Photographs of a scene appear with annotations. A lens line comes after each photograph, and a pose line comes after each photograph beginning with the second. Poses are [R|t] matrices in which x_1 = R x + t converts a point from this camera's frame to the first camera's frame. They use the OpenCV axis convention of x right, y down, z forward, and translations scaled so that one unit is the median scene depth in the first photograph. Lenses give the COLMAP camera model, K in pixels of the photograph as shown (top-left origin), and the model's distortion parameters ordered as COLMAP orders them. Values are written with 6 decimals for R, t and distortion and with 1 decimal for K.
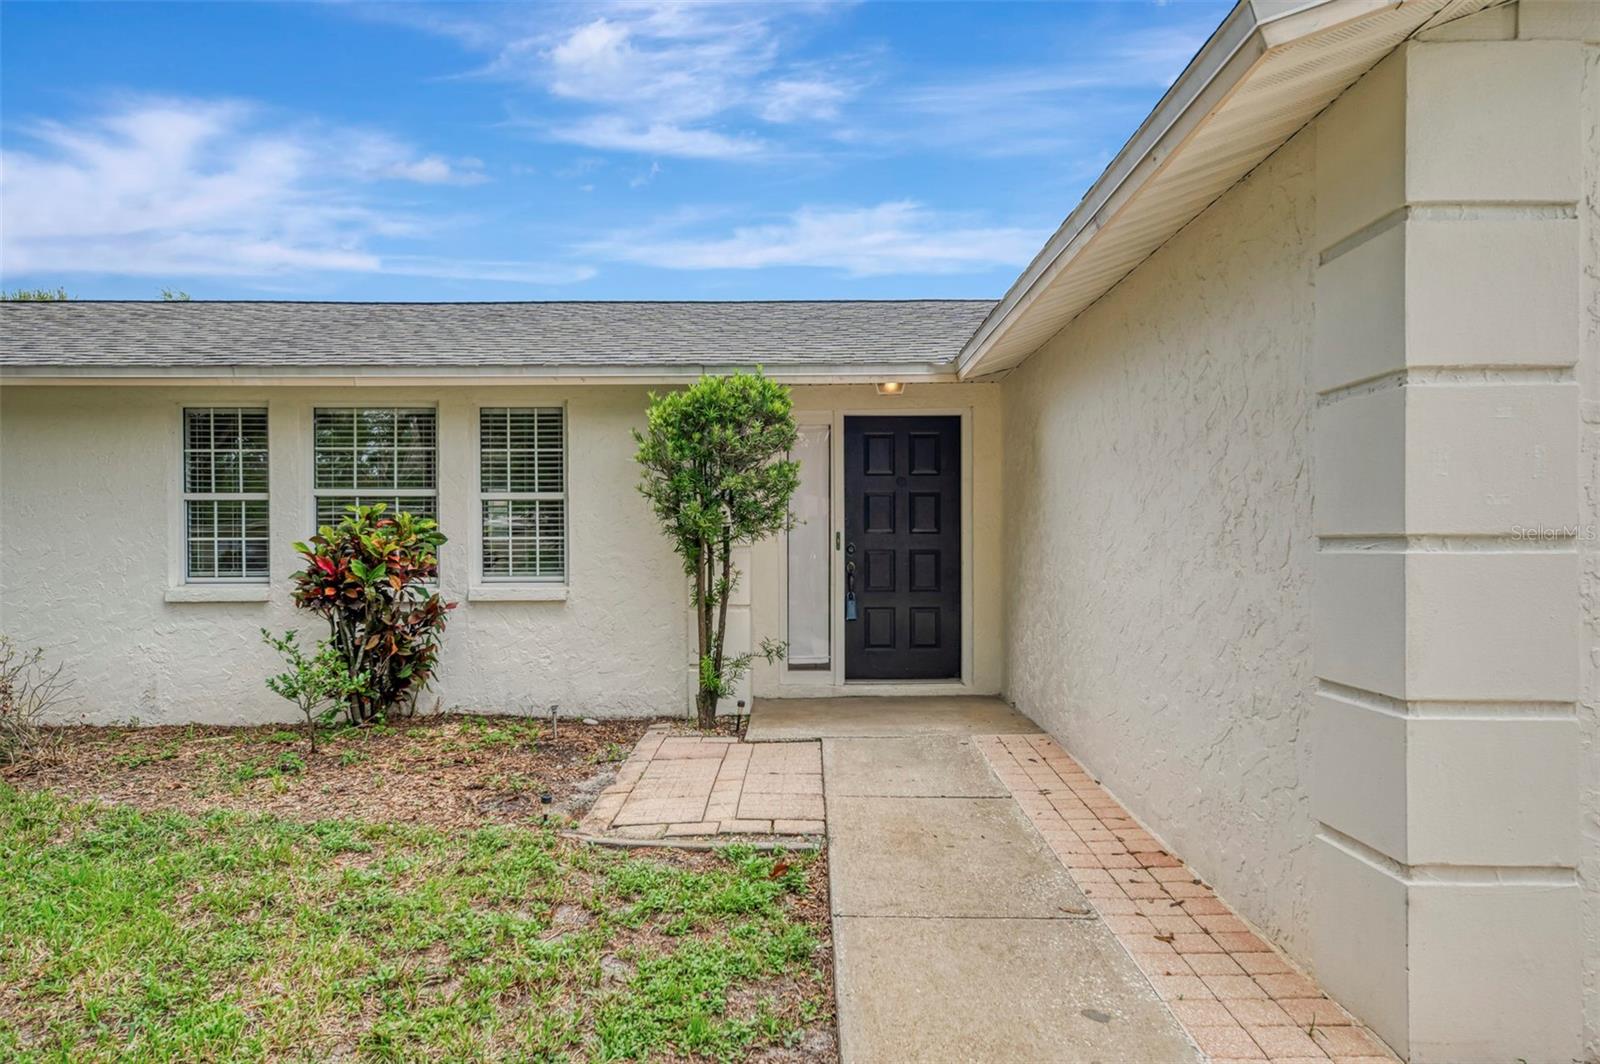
lens RADIAL K [[1119.7, 0, 800.0], [0, 1119.7, 532.0], [0, 0, 1]] dist [0.003803, 0.001074]
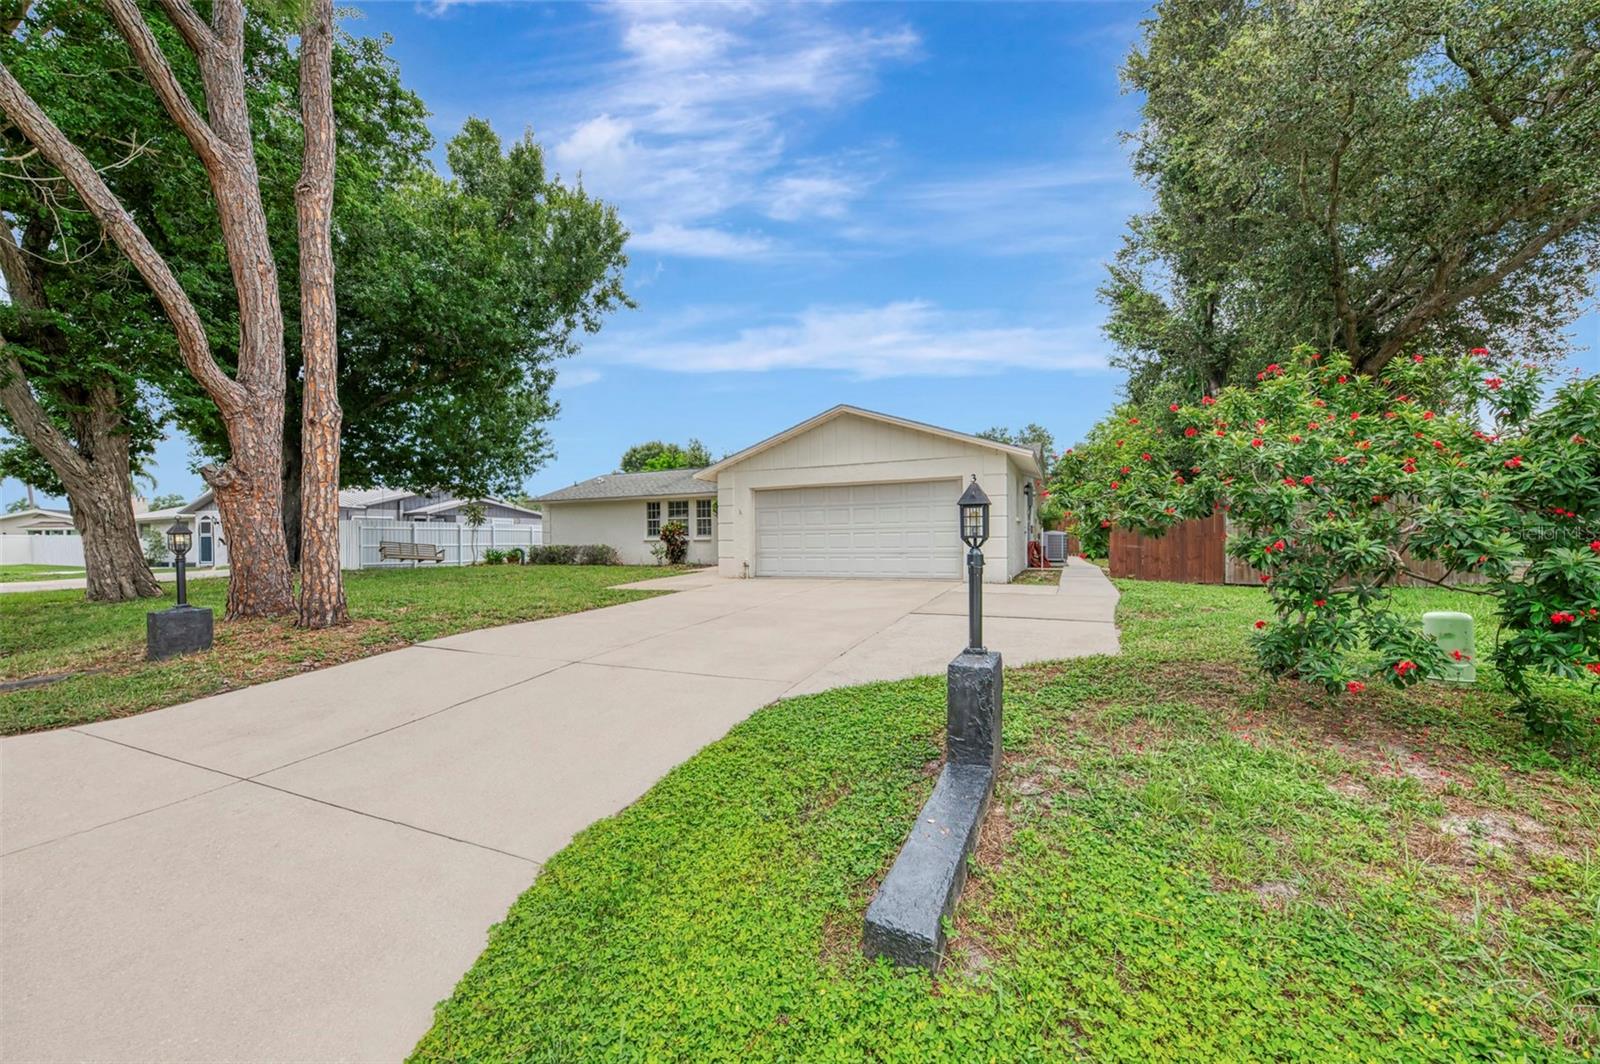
lens RADIAL K [[631.4, 0, 800.0], [0, 631.4, 532.0], [0, 0, 1]] dist [0.001816, 0.000076]
pose [[0.896776, -0.013586, -0.442276, 1.296237], [0.011550, 0.999907, -0.007296, 0.050762], [0.442334, 0.001435, 0.896849, -1.210176]]
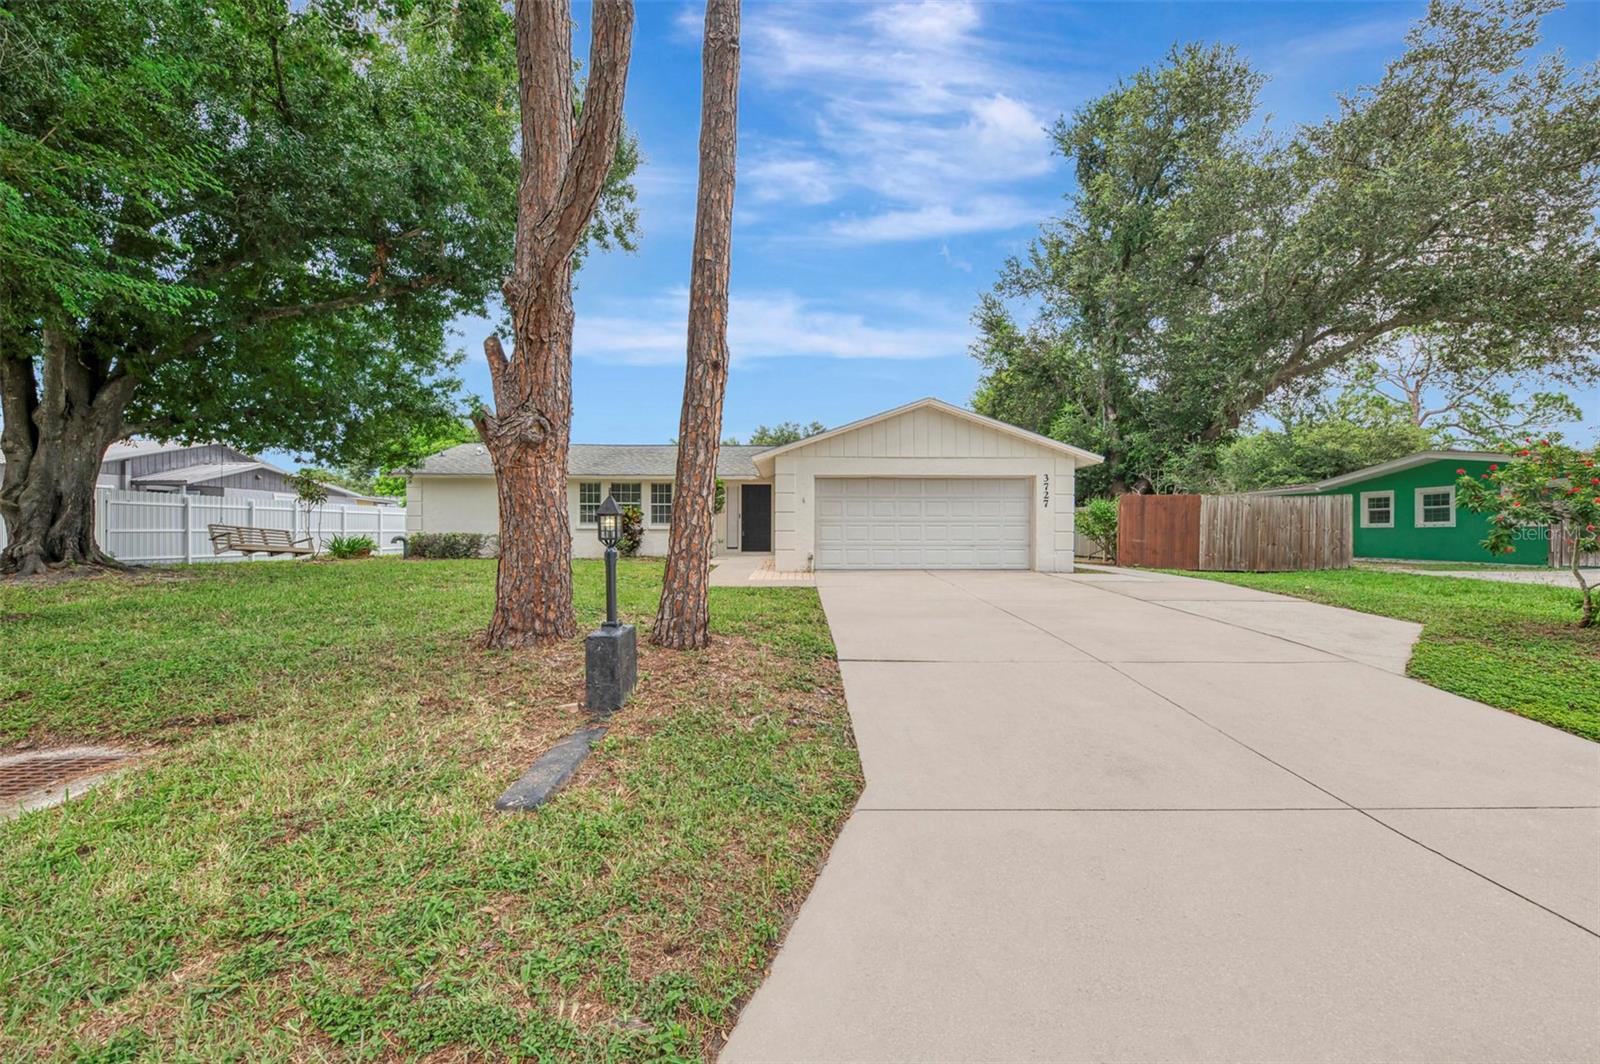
lens RADIAL K [[642.3, 0, 800.0], [0, 642.3, 532.0], [0, 0, 1]] dist [0.014771, -0.000215]
pose [[0.999974, 0.005830, 0.004164, 0.256624], [-0.005865, 0.999949, 0.008274, 0.048388], [-0.004115, -0.008298, 0.999957, -1.387991]]
